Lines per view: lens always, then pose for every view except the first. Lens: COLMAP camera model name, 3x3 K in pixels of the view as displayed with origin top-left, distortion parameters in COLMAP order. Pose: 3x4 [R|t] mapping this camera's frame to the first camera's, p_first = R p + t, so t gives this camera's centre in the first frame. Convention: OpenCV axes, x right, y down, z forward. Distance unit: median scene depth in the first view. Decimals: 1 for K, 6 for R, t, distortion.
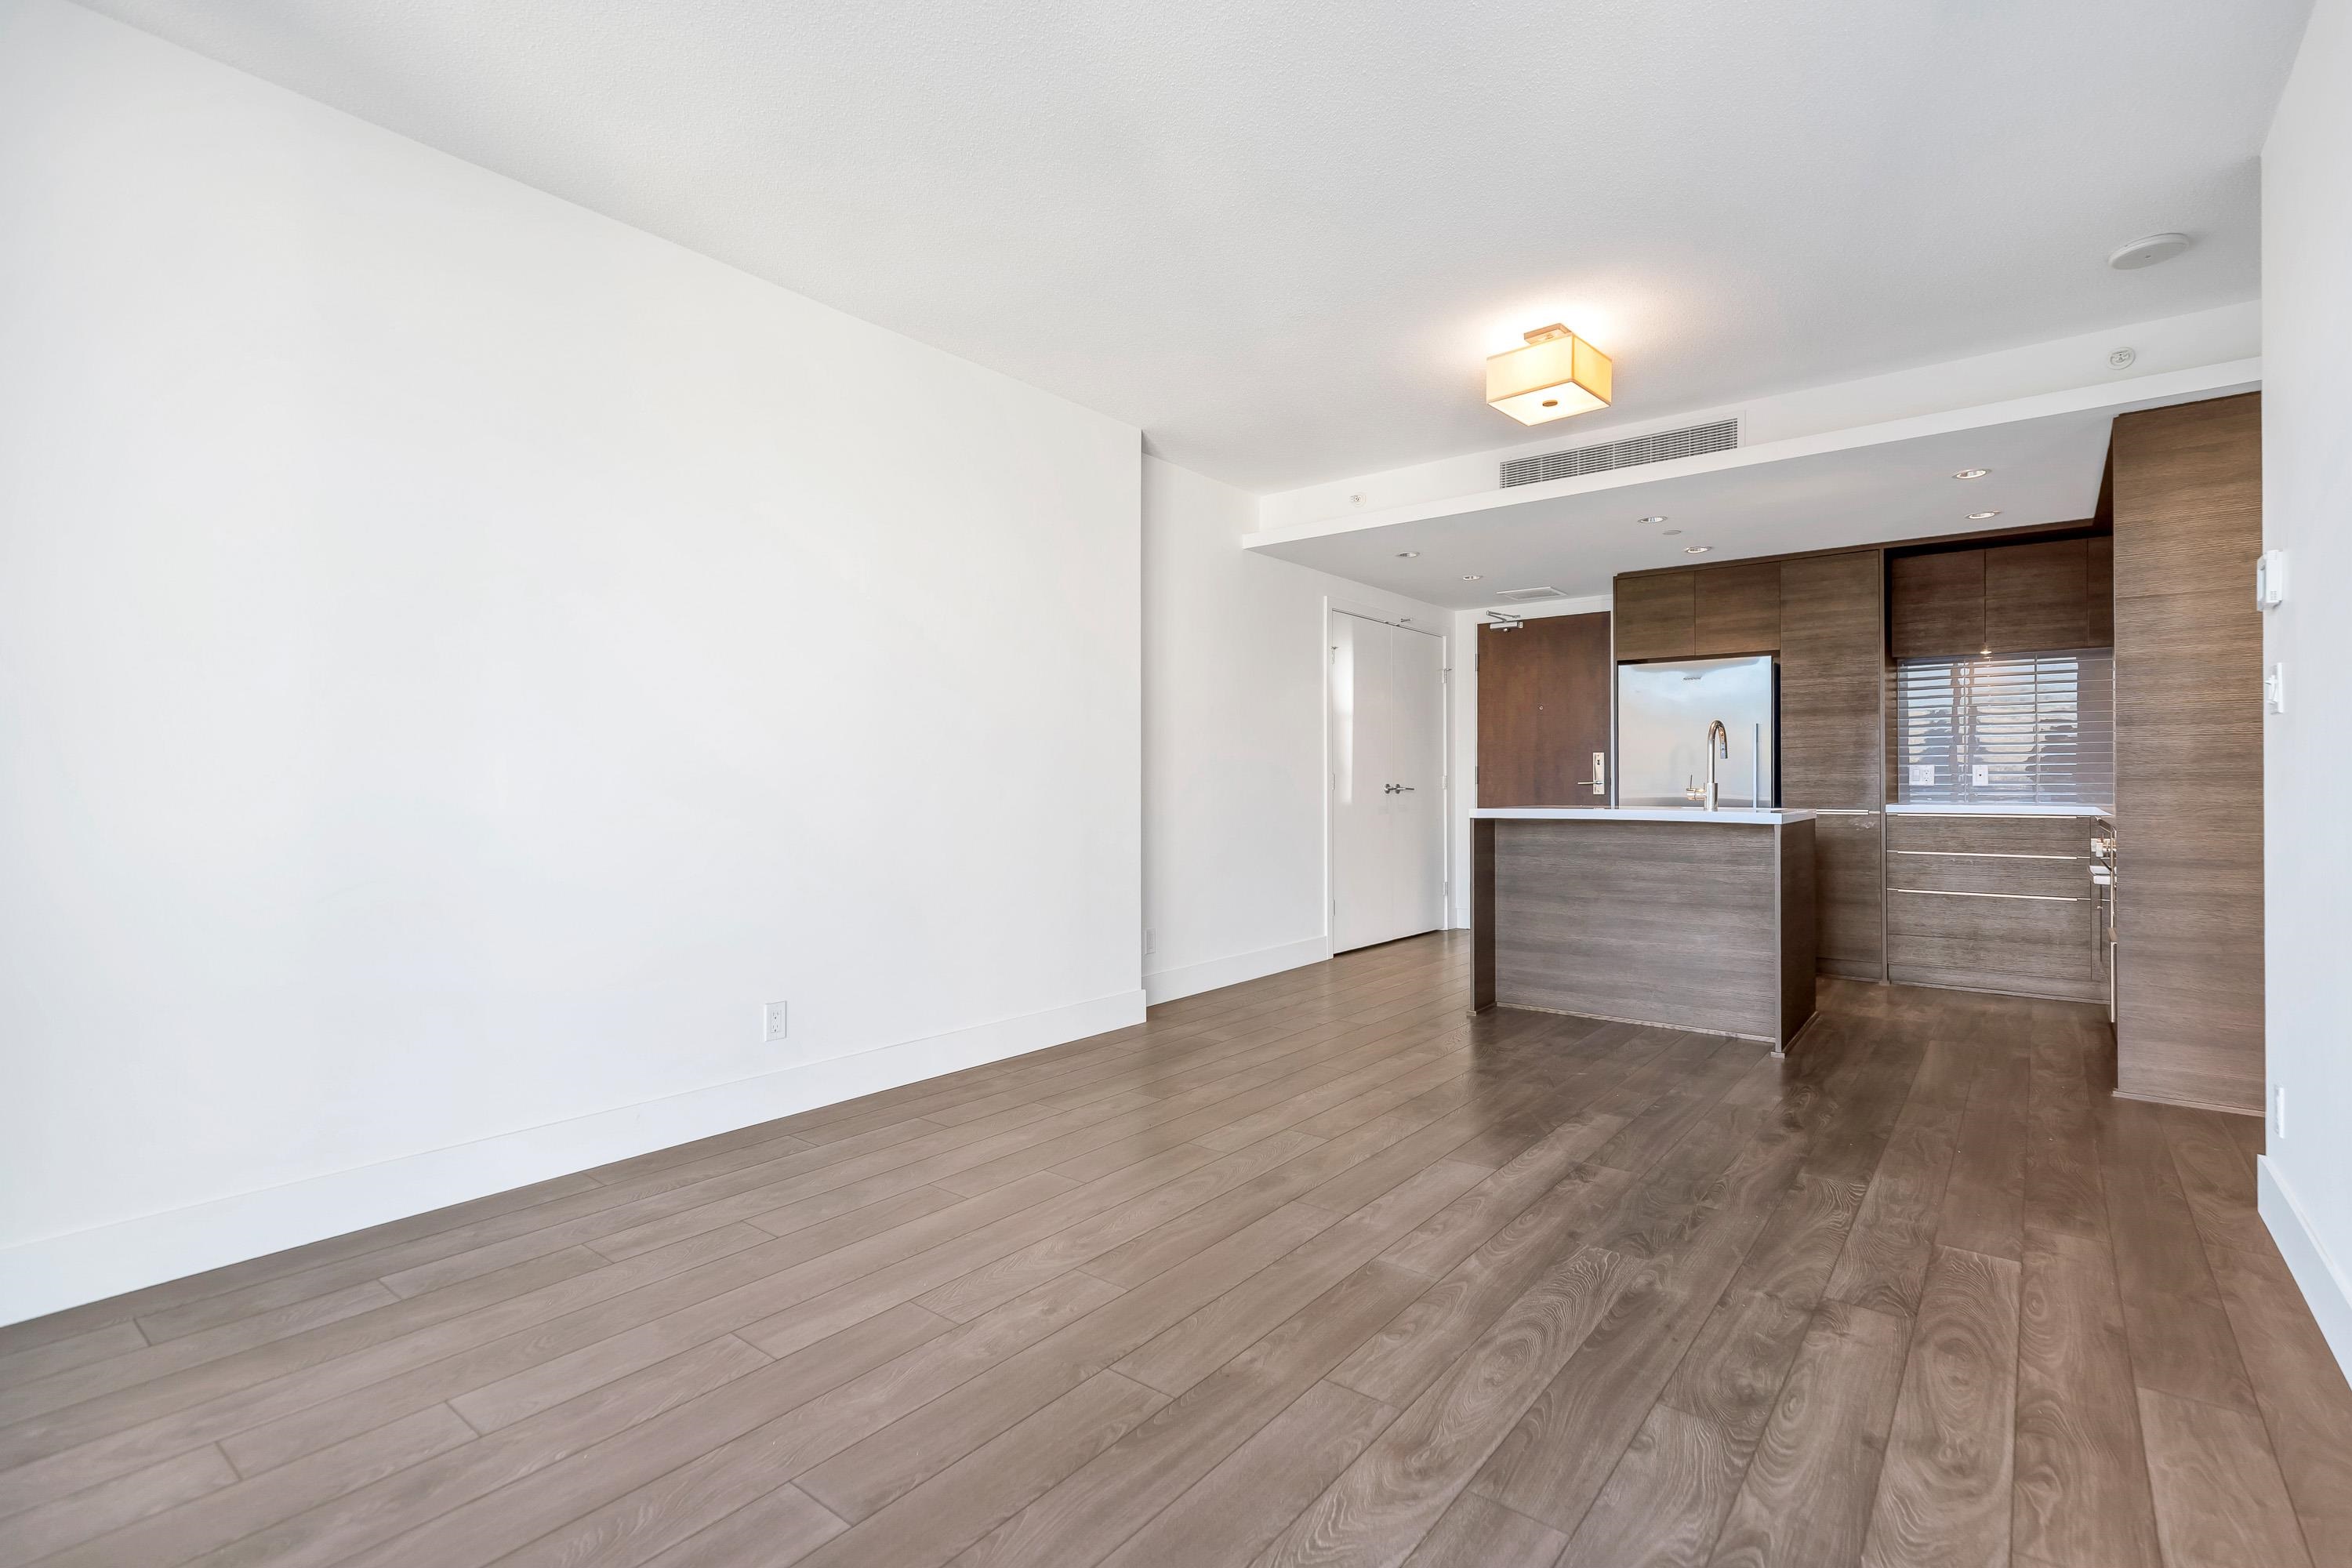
lens RADIAL K [[1082.0, 0, 1192.4], [0, 1082.0, 778.1], [0, 0, 1]] dist [0.005610, -0.001451]
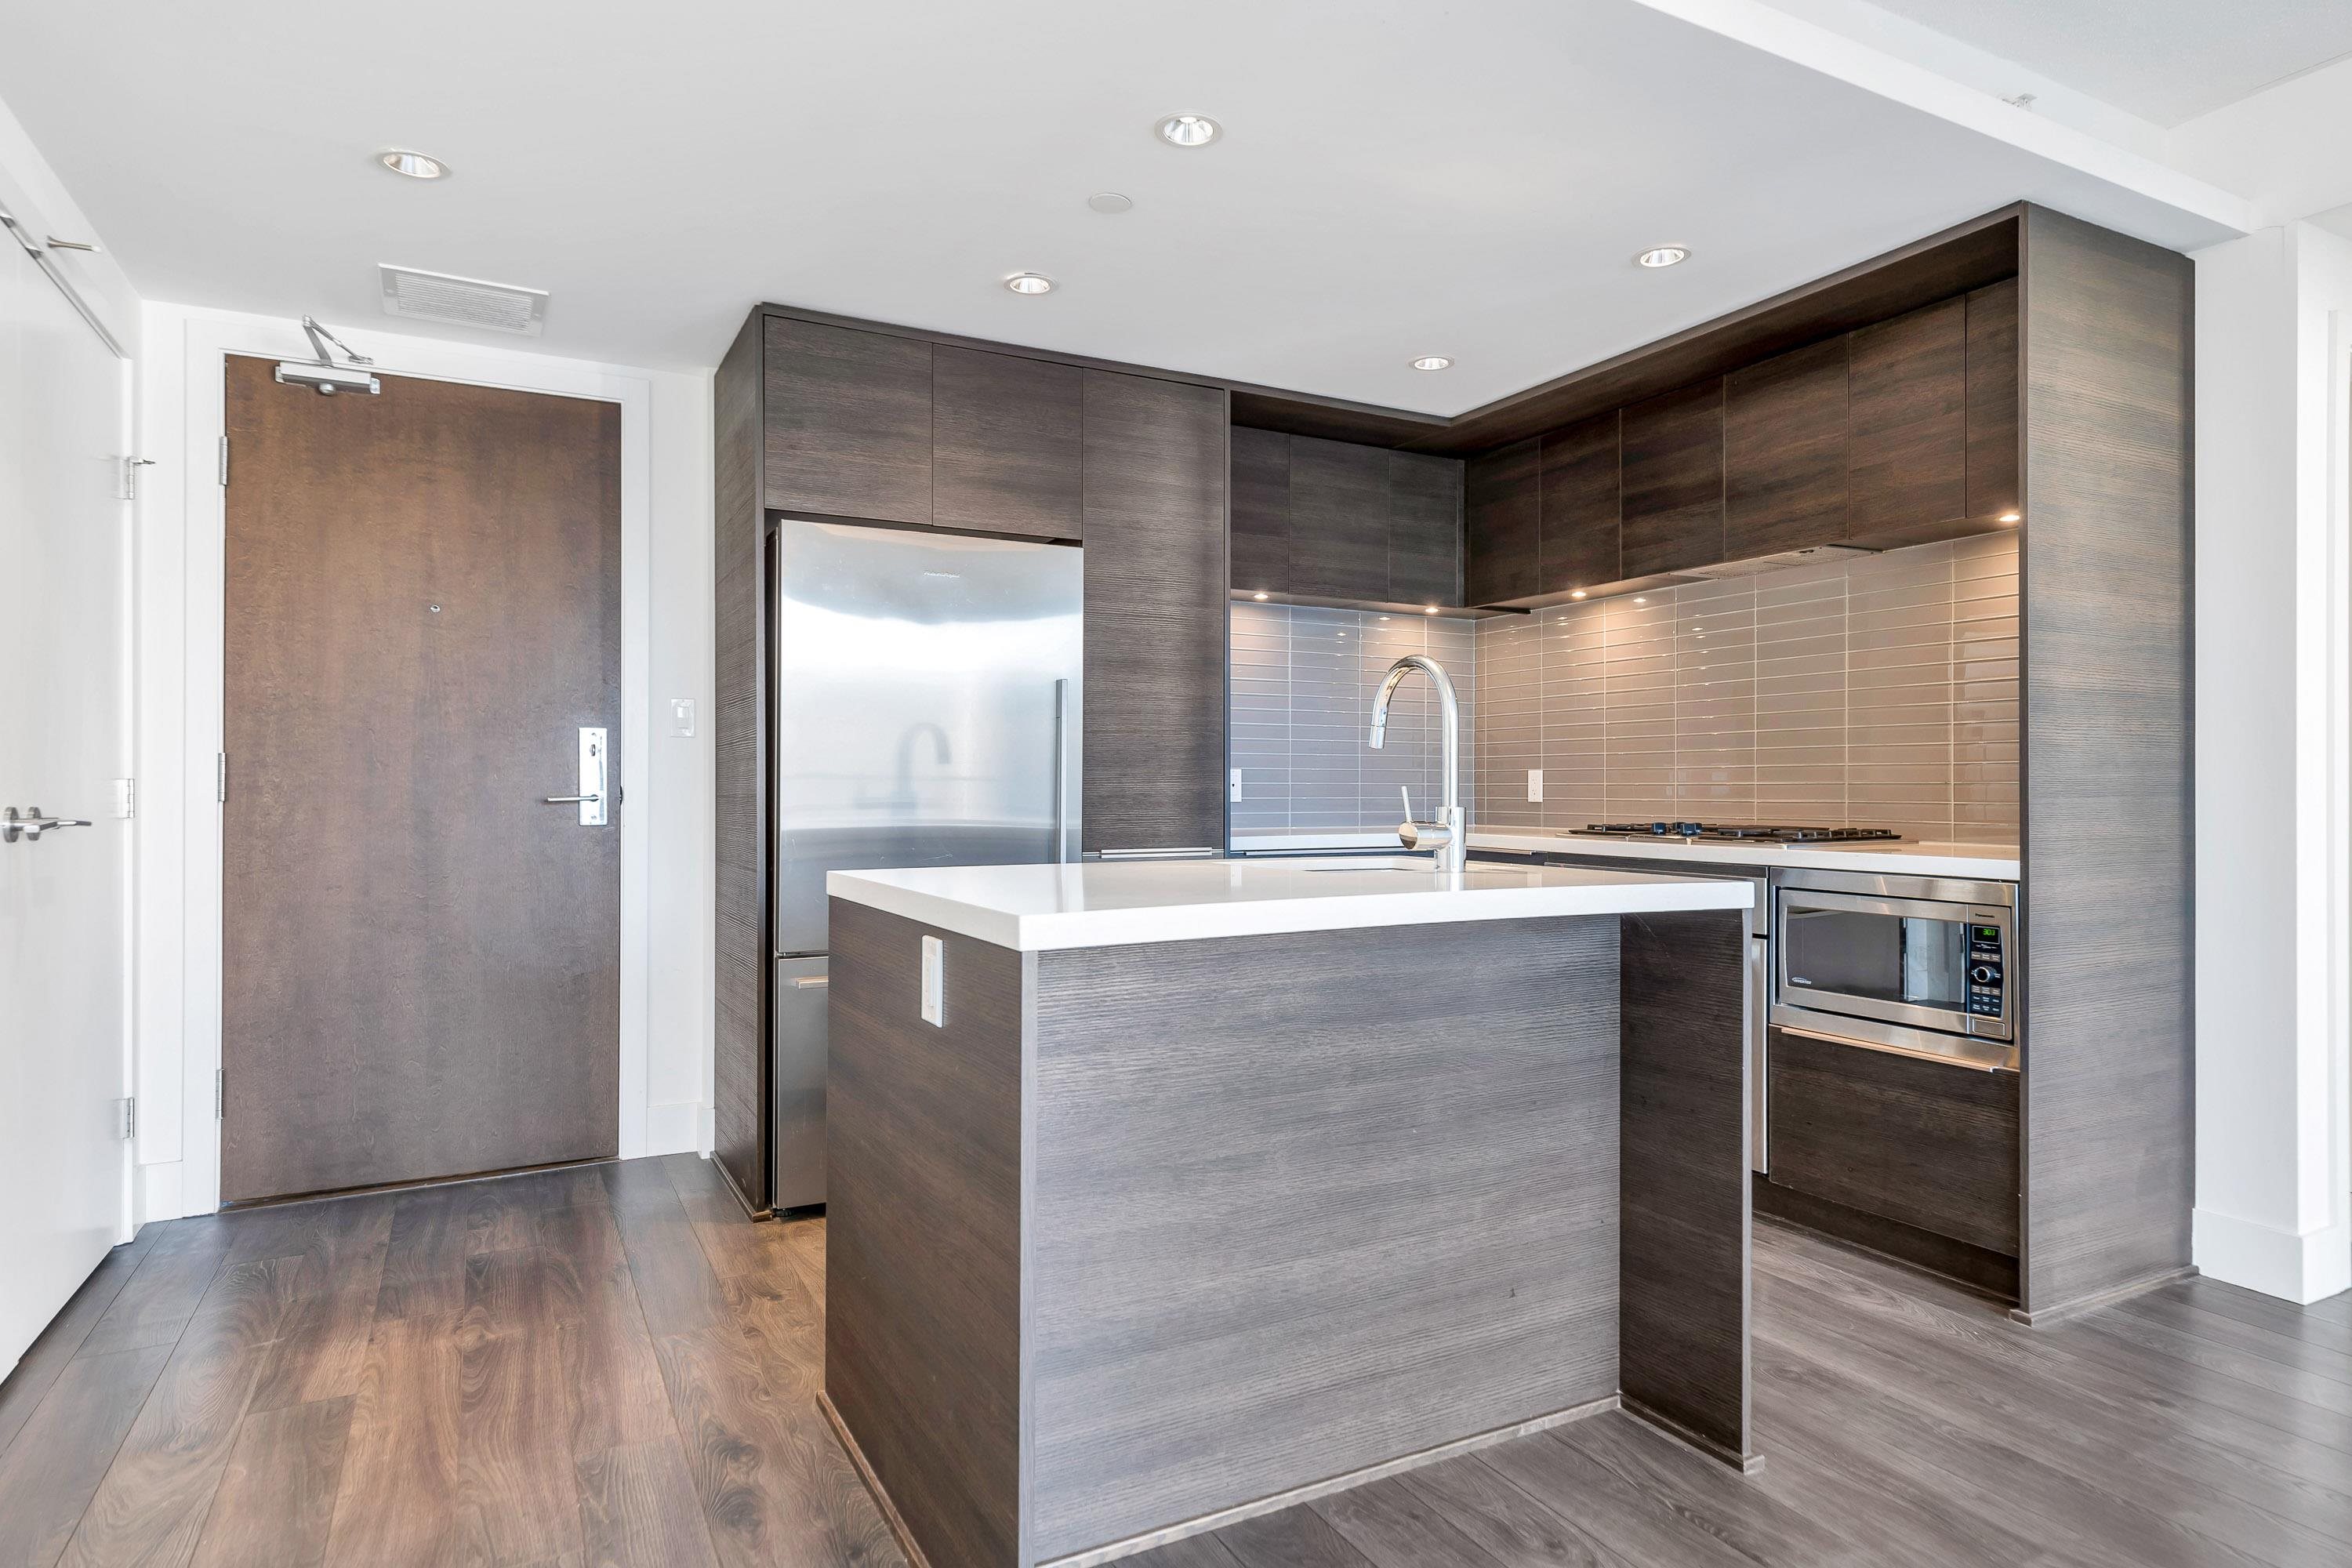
lens RADIAL K [[1293.5, 0, 1202.1], [0, 1293.5, 789.9], [0, 0, 1]] dist [0.004868, -0.001503]
pose [[0.403201, -0.001344, 0.915111, 0.004942], [-0.006093, 0.999973, 0.004154, -0.004618], [-0.915091, -0.007251, 0.403181, 1.153856]]
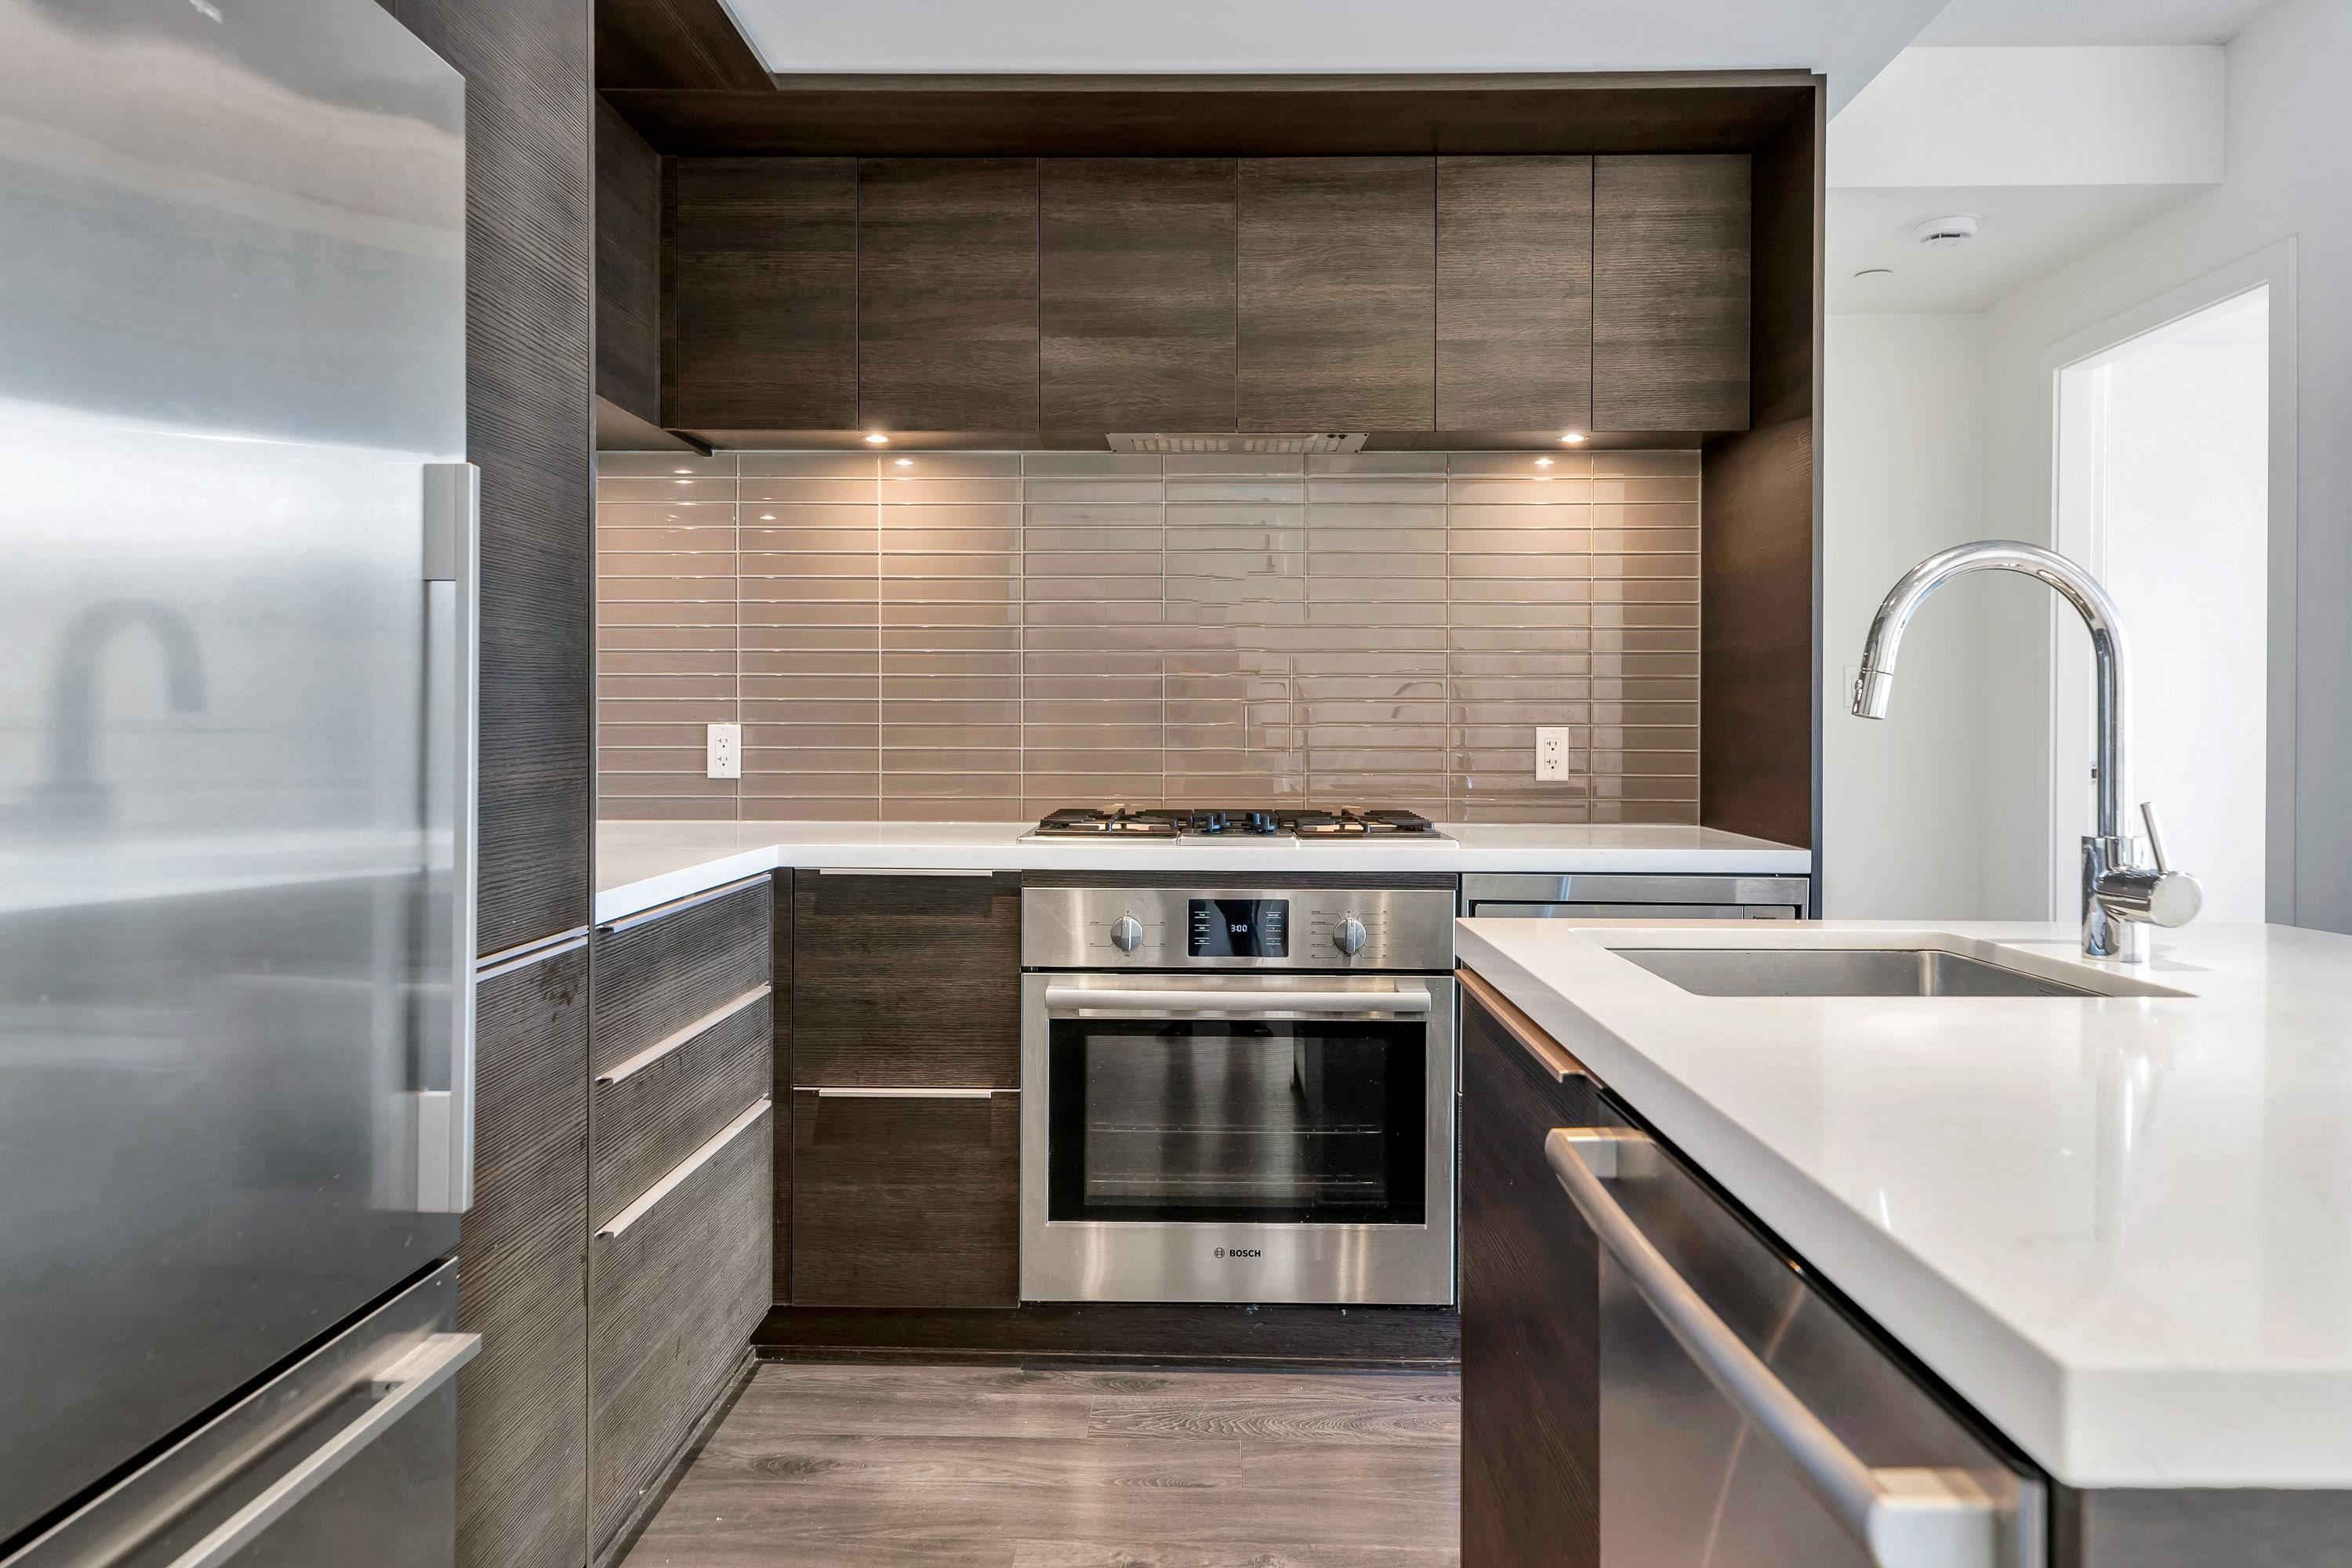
lens RADIAL K [[1580.8, 0, 1190.9], [0, 1580.8, 733.4], [0, 0, 1]] dist [0.007709, 0.004194]
pose [[-0.599536, -0.005089, 0.800331, 0.436797], [-0.006984, 0.999975, 0.001127, -0.019263], [-0.800317, -0.004914, -0.599557, 1.728690]]
